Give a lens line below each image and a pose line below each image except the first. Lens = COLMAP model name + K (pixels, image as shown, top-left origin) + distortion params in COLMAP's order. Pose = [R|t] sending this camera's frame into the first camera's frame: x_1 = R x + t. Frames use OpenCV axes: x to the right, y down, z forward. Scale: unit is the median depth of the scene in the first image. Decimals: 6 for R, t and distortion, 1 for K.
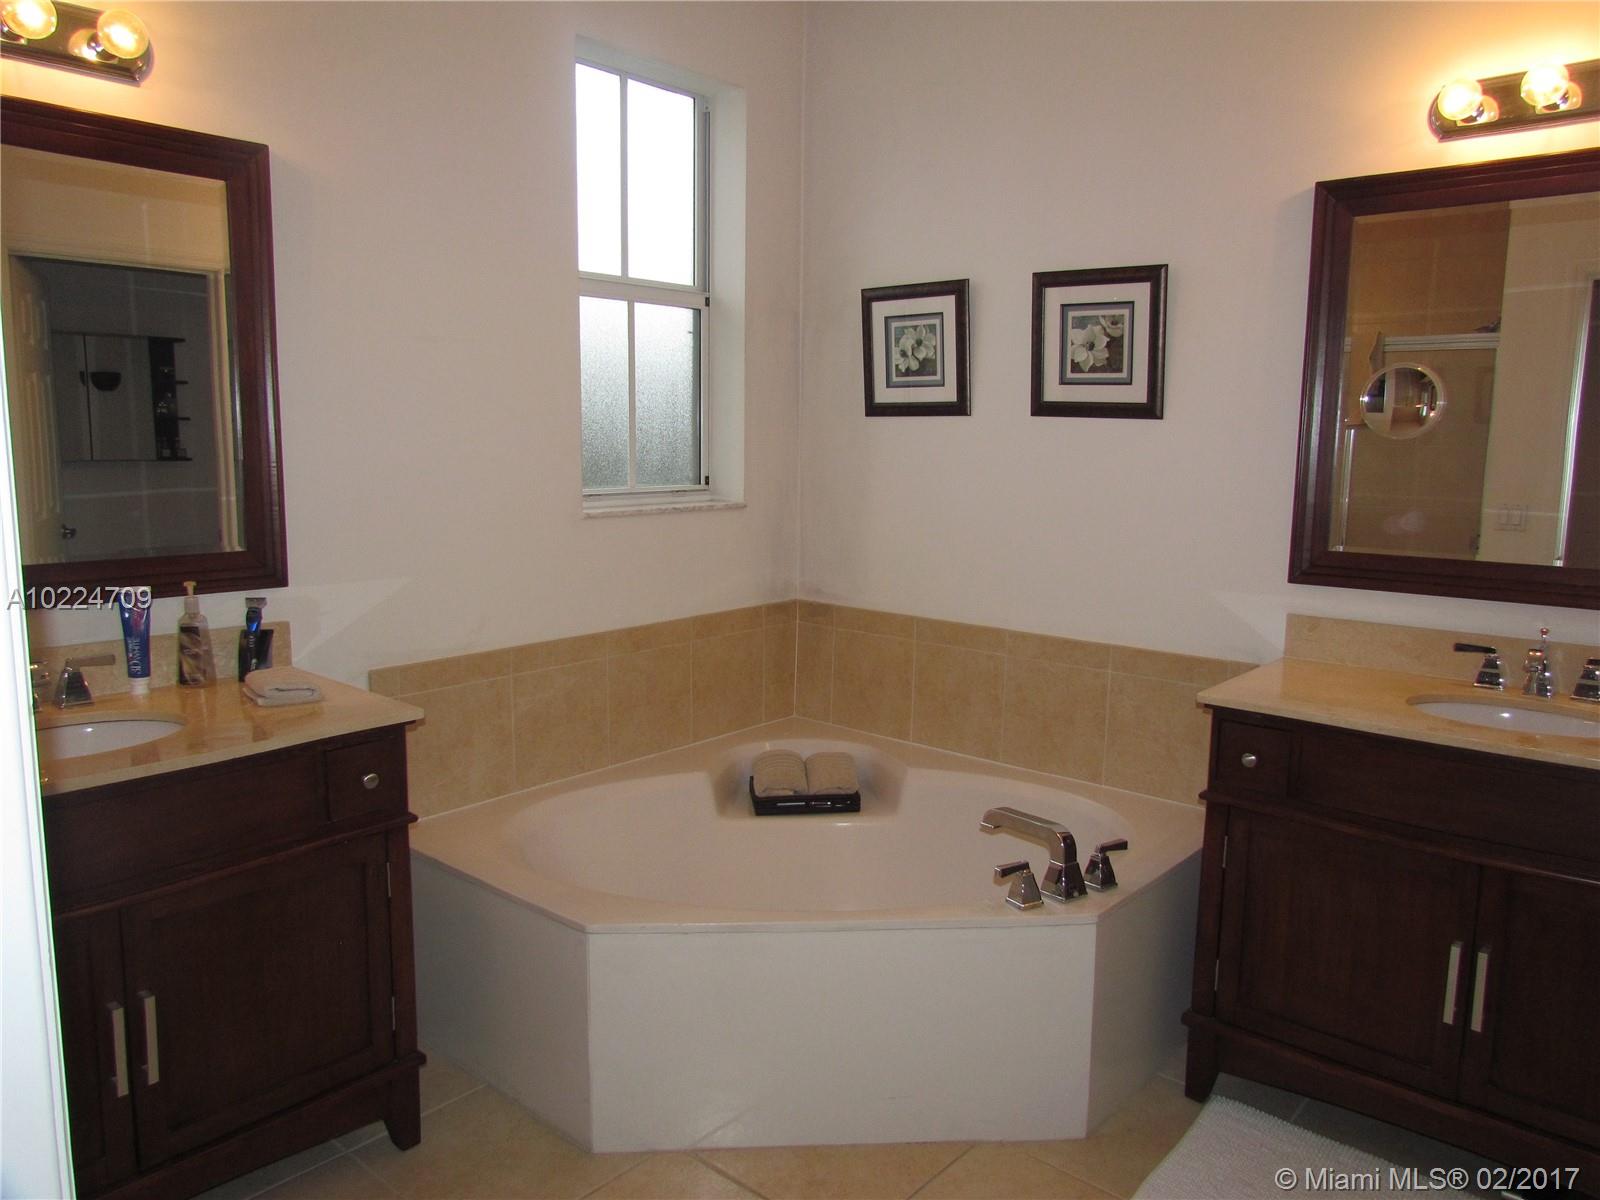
lens RADIAL K [[1140.1, 0, 804.4], [0, 1140.1, 592.3], [0, 0, 1]] dist [-0.035488, -0.001597]
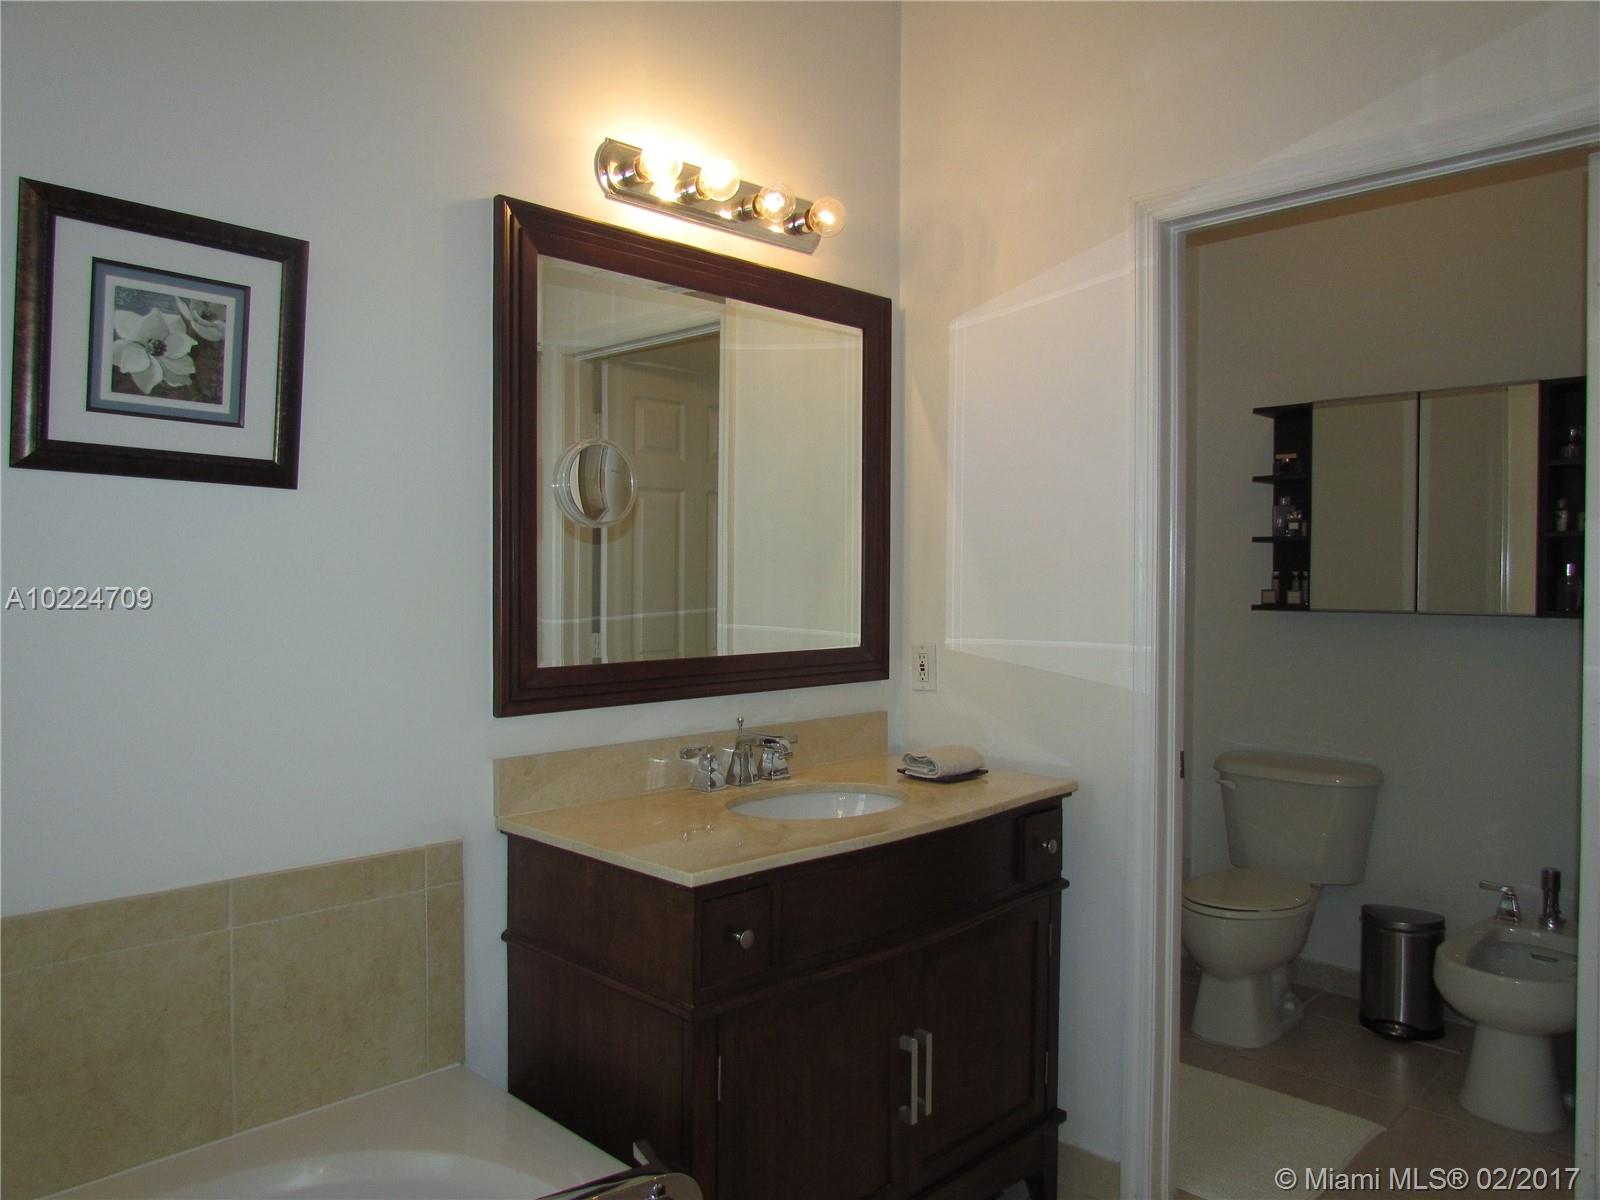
lens RADIAL K [[1140.1, 0, 801.9], [0, 1140.1, 598.1], [0, 0, 1]] dist [-0.035488, -0.001597]
pose [[0.065570, -0.028652, 0.997437, -0.273811], [0.131071, 0.991174, 0.019855, -0.068438], [-0.989202, 0.129433, 0.068746, 0.678939]]
